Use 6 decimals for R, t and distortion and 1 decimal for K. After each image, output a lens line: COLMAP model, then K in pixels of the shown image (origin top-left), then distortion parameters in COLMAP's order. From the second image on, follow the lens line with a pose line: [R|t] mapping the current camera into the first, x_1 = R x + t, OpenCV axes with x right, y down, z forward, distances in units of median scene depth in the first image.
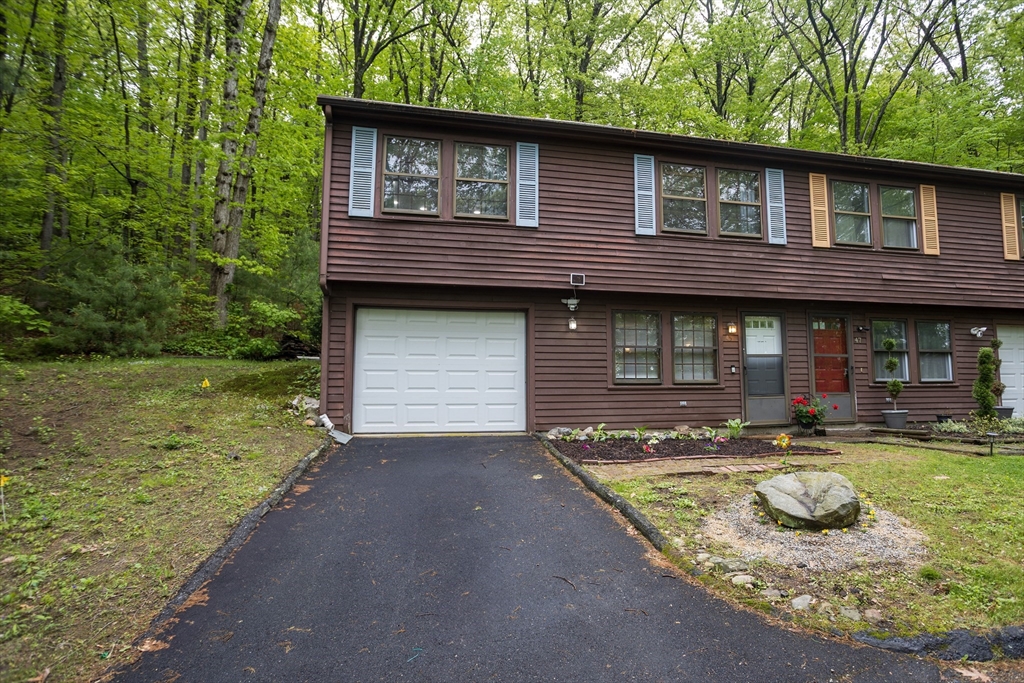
lens RADIAL K [[529.8, 0, 541.2], [0, 529.8, 344.2], [0, 0, 1]] dist [-0.029491, 0.011468]
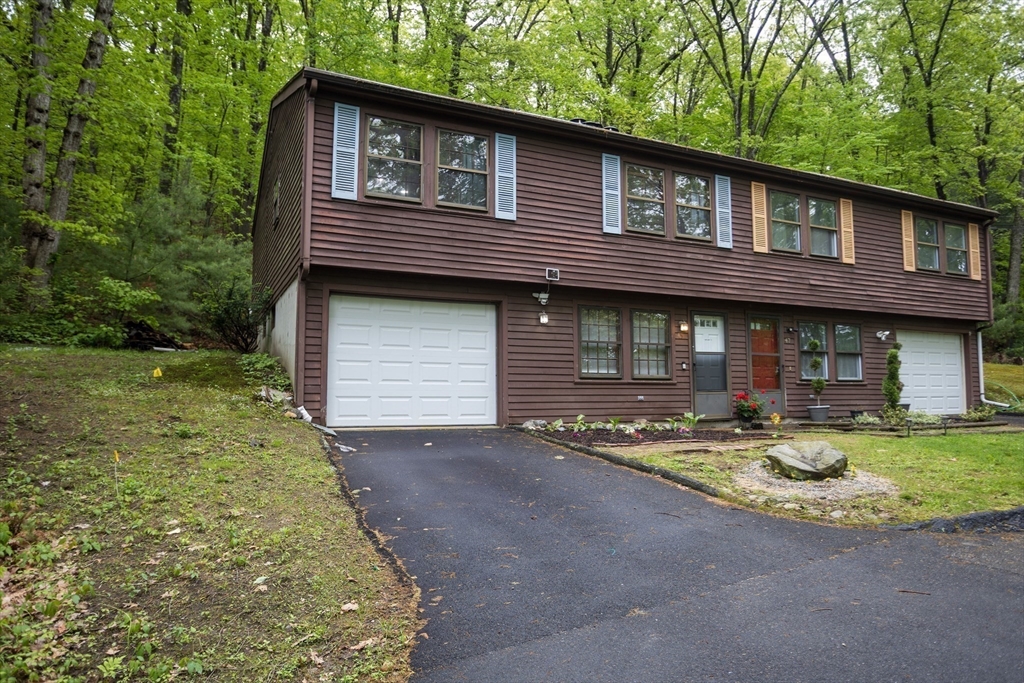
lens RADIAL K [[660.5, 0, 505.3], [0, 660.5, 339.1], [0, 0, 1]] dist [-0.001143, -0.008214]
pose [[0.974764, 0.021819, 0.222170, -0.284509], [-0.020634, 0.999758, -0.007656, 0.012895], [-0.222283, 0.002878, 0.974978, -0.204208]]
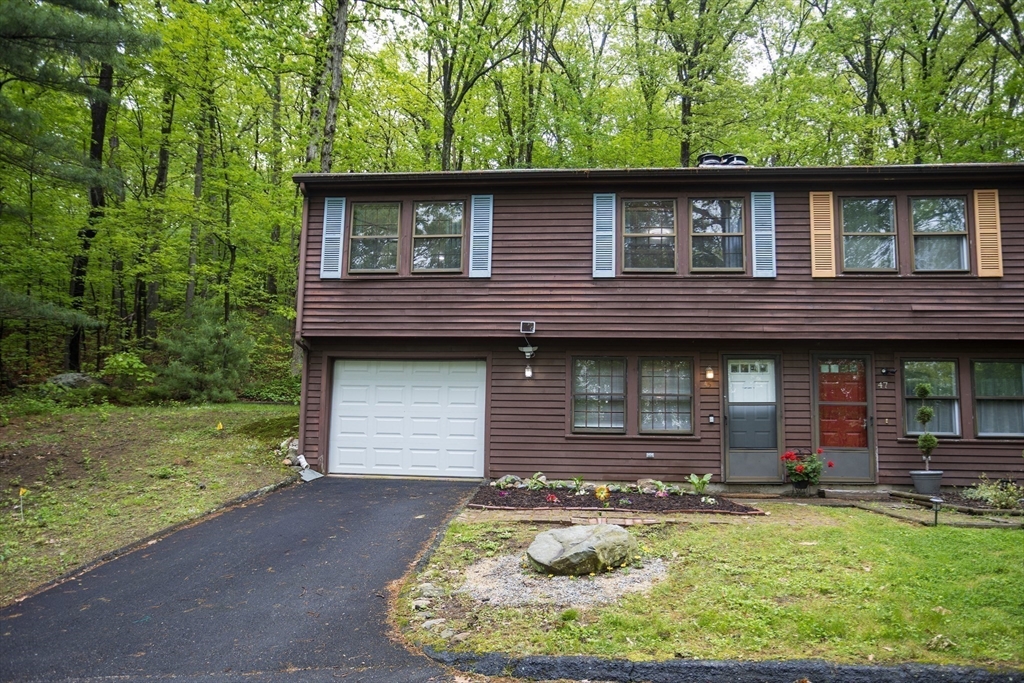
lens RADIAL K [[593.3, 0, 525.5], [0, 593.3, 381.4], [0, 0, 1]] dist [-0.020618, 0.004621]
pose [[0.956062, -0.008322, -0.293046, 0.373240], [0.005776, 0.999938, -0.009554, -0.009080], [0.293108, 0.007442, 0.956051, -0.065536]]
